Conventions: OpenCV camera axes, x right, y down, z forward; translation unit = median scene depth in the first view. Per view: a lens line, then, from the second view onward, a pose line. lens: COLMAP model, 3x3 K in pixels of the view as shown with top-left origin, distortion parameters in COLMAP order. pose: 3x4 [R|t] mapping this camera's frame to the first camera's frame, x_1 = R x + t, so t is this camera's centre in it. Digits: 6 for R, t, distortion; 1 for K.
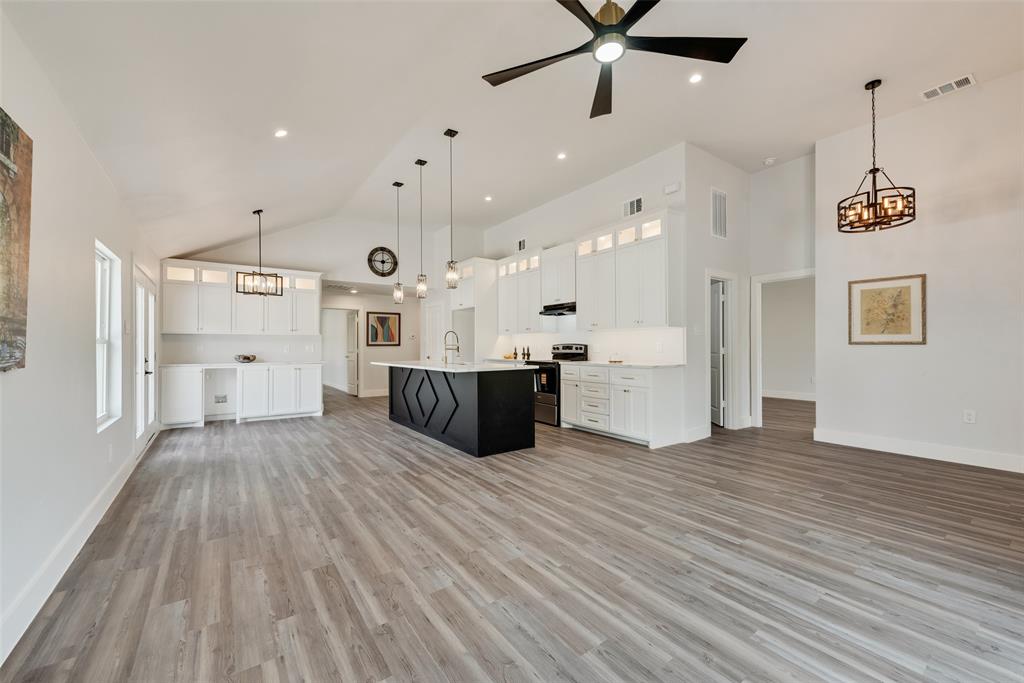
lens RADIAL K [[402.7, 0, 509.0], [0, 402.7, 345.9], [0, 0, 1]] dist [0.014294, -0.004802]
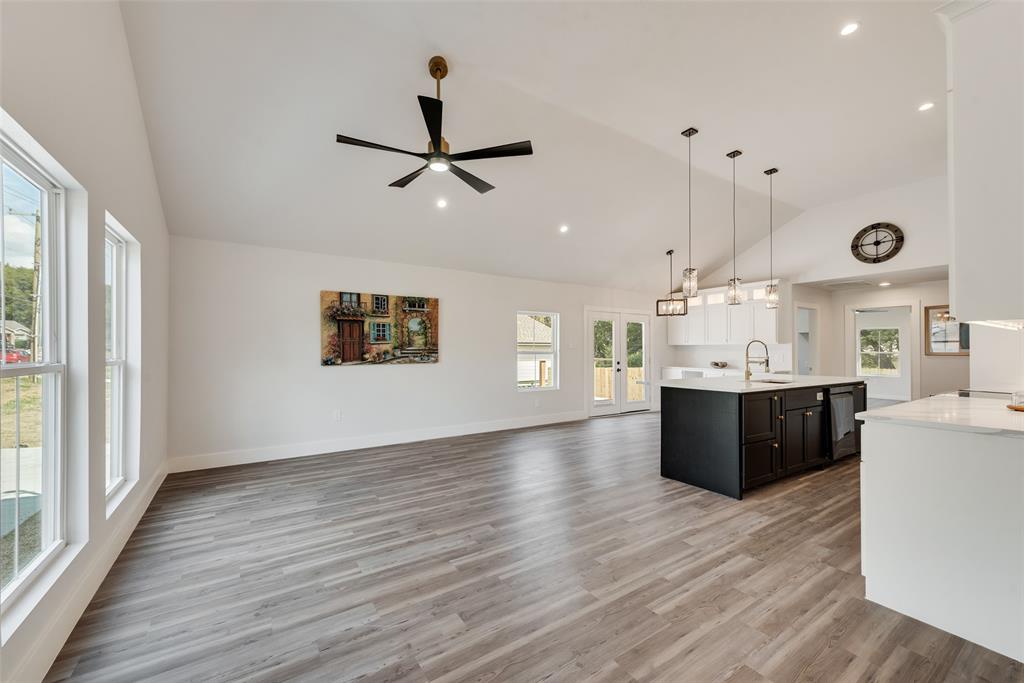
lens RADIAL K [[402.7, 0, 509.0], [0, 402.7, 345.9], [0, 0, 1]] dist [0.014294, -0.004802]
pose [[-0.037162, -0.008045, -0.999277, 0.688369], [0.000015, 0.999968, -0.008051, -0.018233], [0.999309, -0.000314, -0.037160, 0.518132]]
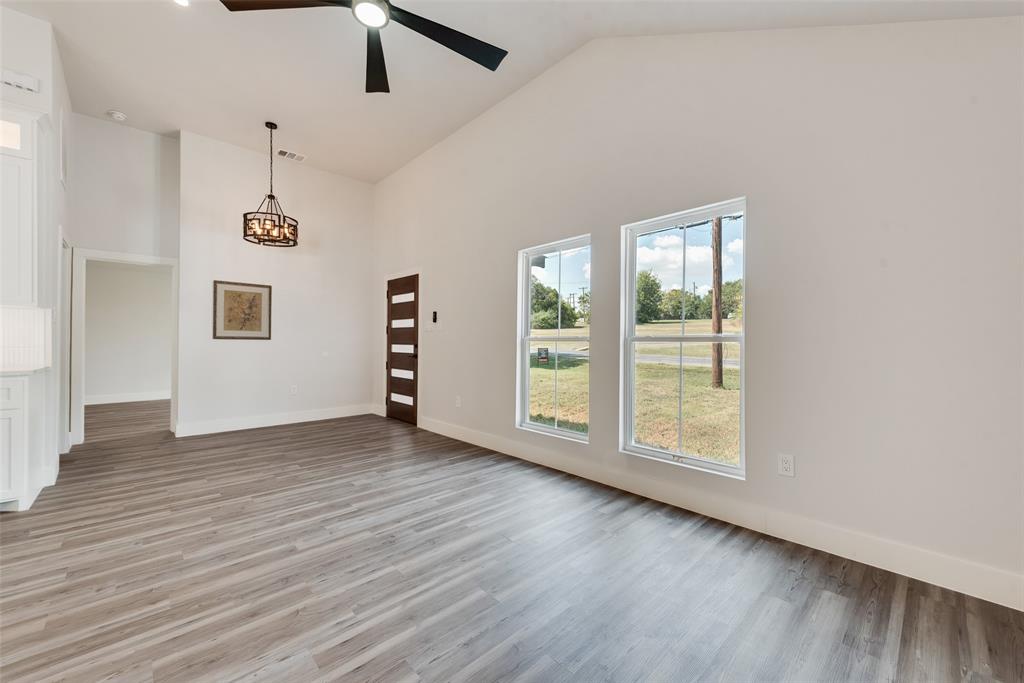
lens RADIAL K [[398.5, 0, 506.1], [0, 398.5, 344.5], [0, 0, 1]] dist [0.009644, -0.000093]
pose [[-0.128282, 0.001630, 0.991736, -0.269428], [-0.005348, 0.999983, -0.002335, 0.008461], [-0.991723, -0.005603, -0.128271, 0.317947]]
